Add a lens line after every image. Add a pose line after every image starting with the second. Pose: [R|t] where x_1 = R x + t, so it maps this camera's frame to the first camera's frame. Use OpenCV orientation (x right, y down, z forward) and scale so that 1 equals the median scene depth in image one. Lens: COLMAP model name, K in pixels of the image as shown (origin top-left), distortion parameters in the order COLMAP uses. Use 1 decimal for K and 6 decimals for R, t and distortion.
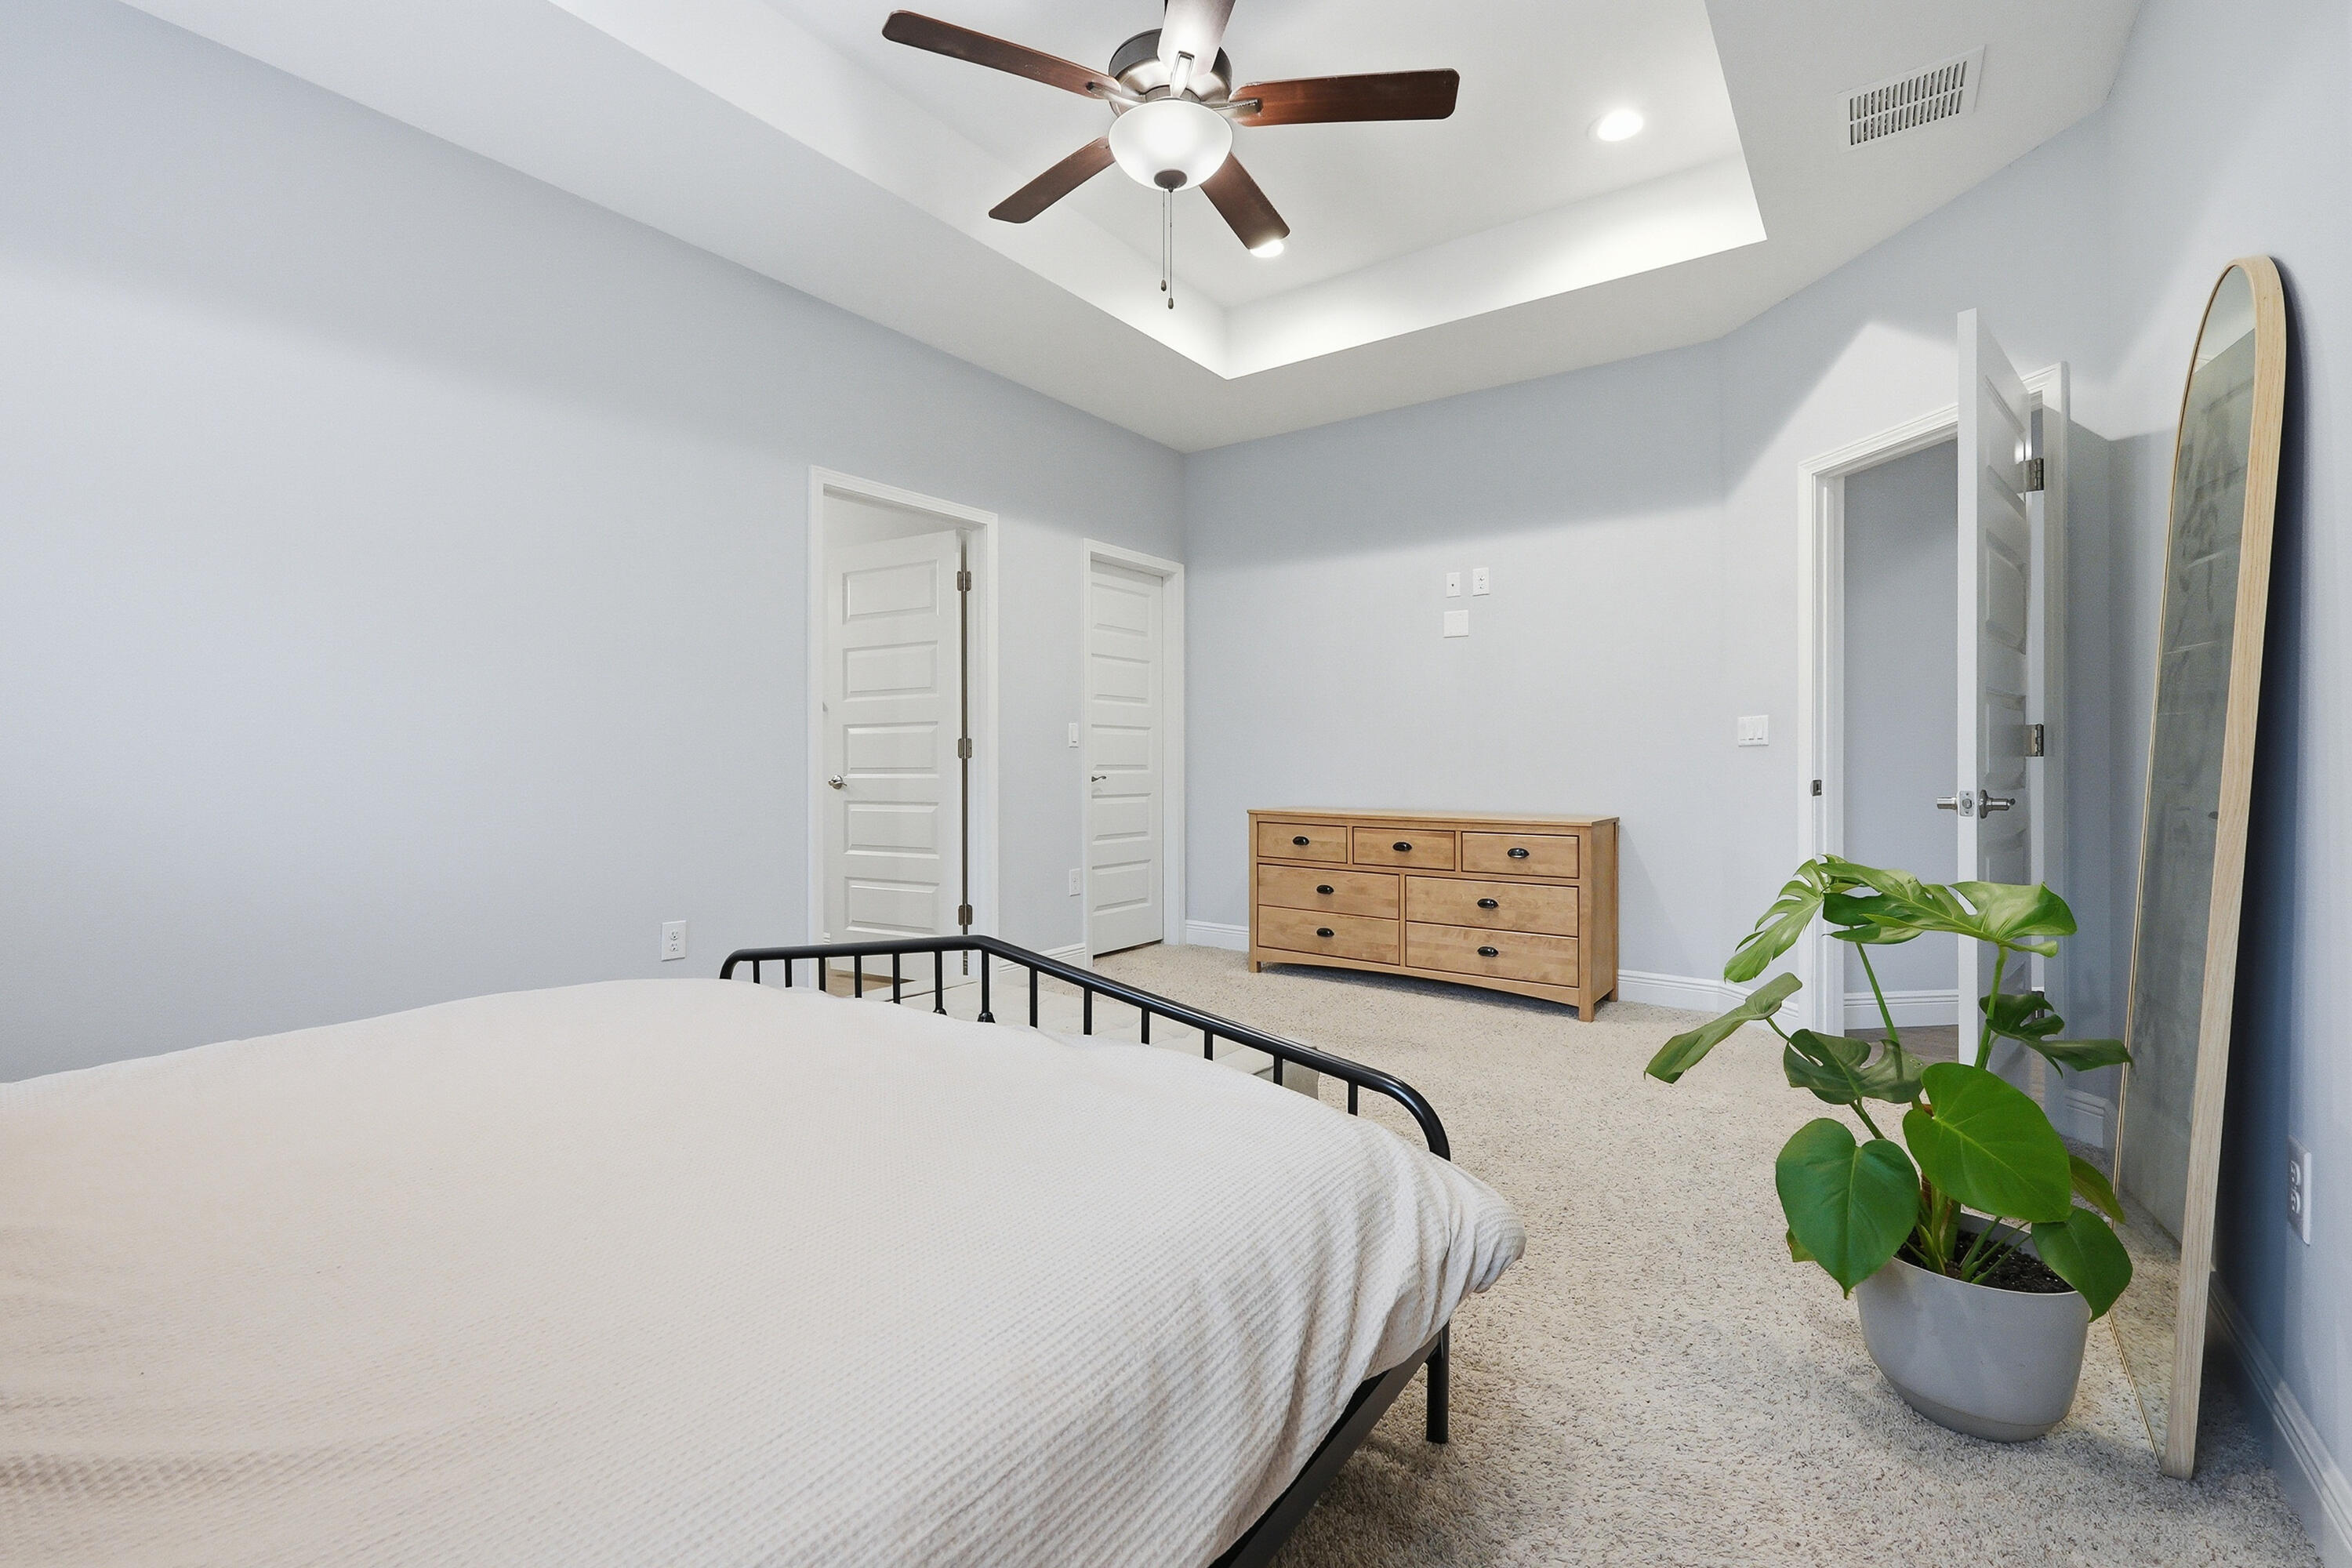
lens RADIAL K [[1004.6, 0, 1177.0], [0, 1004.6, 772.7], [0, 0, 1]] dist [-0.008177, 0.002835]
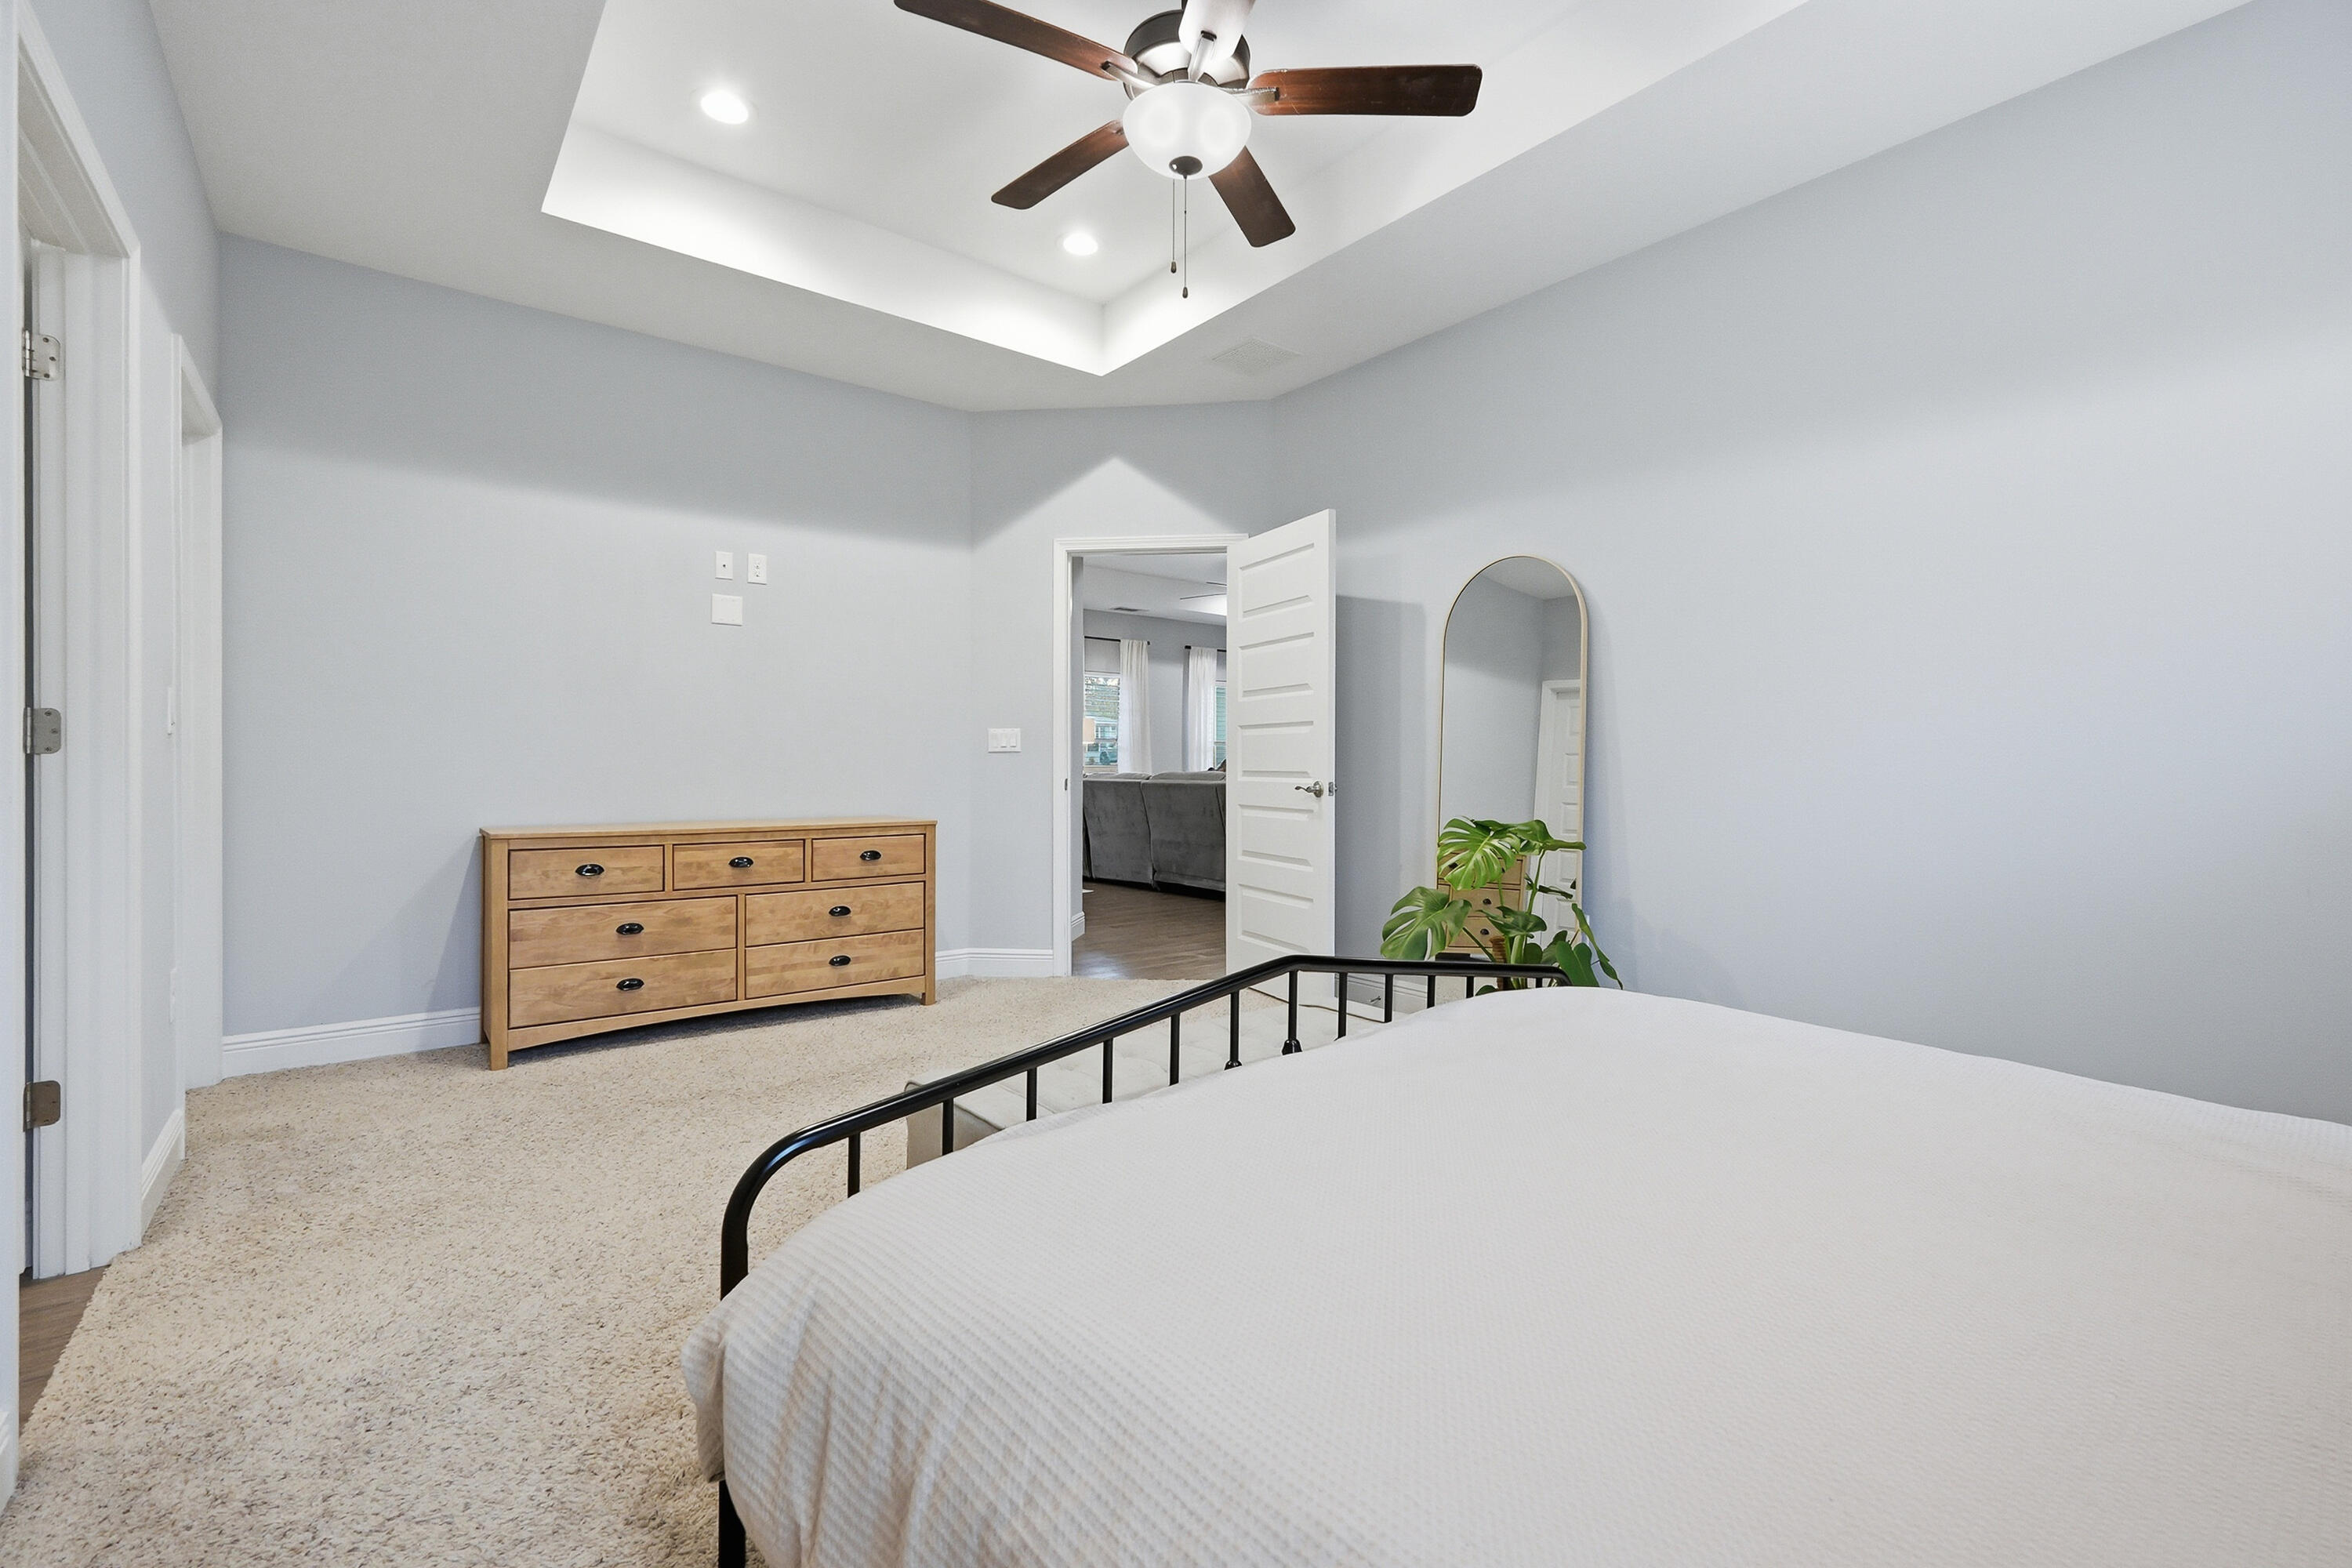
lens RADIAL K [[1004.6, 0, 1174.2], [0, 1004.6, 778.2], [0, 0, 1]] dist [-0.008177, 0.002835]
pose [[0.276826, -0.010067, 0.960867, -0.506792], [0.009663, 0.999924, 0.007693, -0.002202], [-0.960871, 0.007155, 0.276902, 0.401271]]
